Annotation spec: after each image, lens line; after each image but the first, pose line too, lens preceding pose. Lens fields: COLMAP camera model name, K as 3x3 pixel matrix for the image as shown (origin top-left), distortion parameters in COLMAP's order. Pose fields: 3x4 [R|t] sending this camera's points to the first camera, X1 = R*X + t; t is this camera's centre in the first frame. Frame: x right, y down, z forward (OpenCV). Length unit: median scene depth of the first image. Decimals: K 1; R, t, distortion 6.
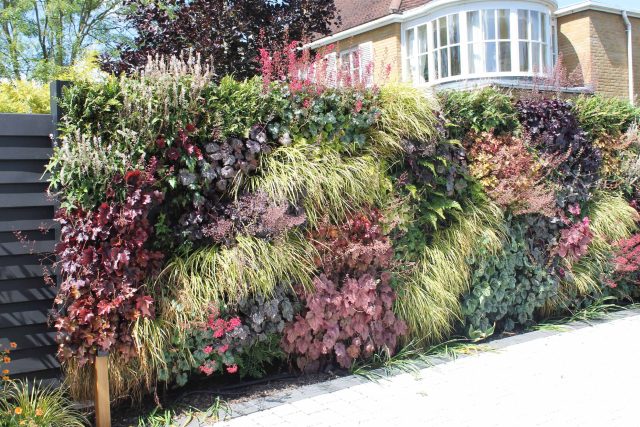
lens RADIAL K [[690.1, 0, 320.0], [0, 690.1, 213.5], [0, 0, 1]] dist [-0.067828, 0.031162]
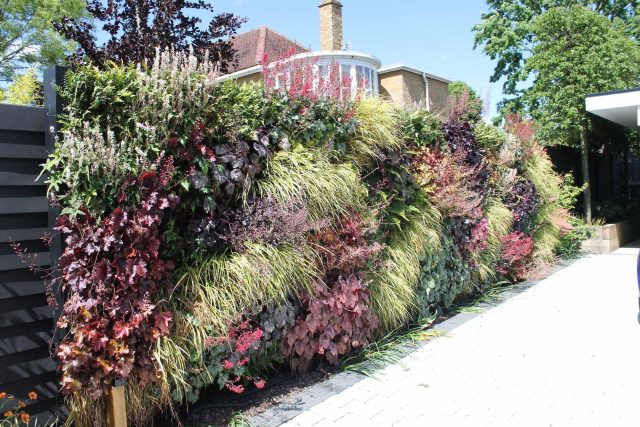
lens RADIAL K [[514.1, 0, 320.0], [0, 514.1, 213.5], [0, 0, 1]] dist [-0.116675, 0.055396]
pose [[0.965551, -0.012059, 0.259934, -0.214468], [0.015269, 0.999830, -0.010332, 0.001968], [-0.259765, 0.013945, 0.965571, 0.294052]]
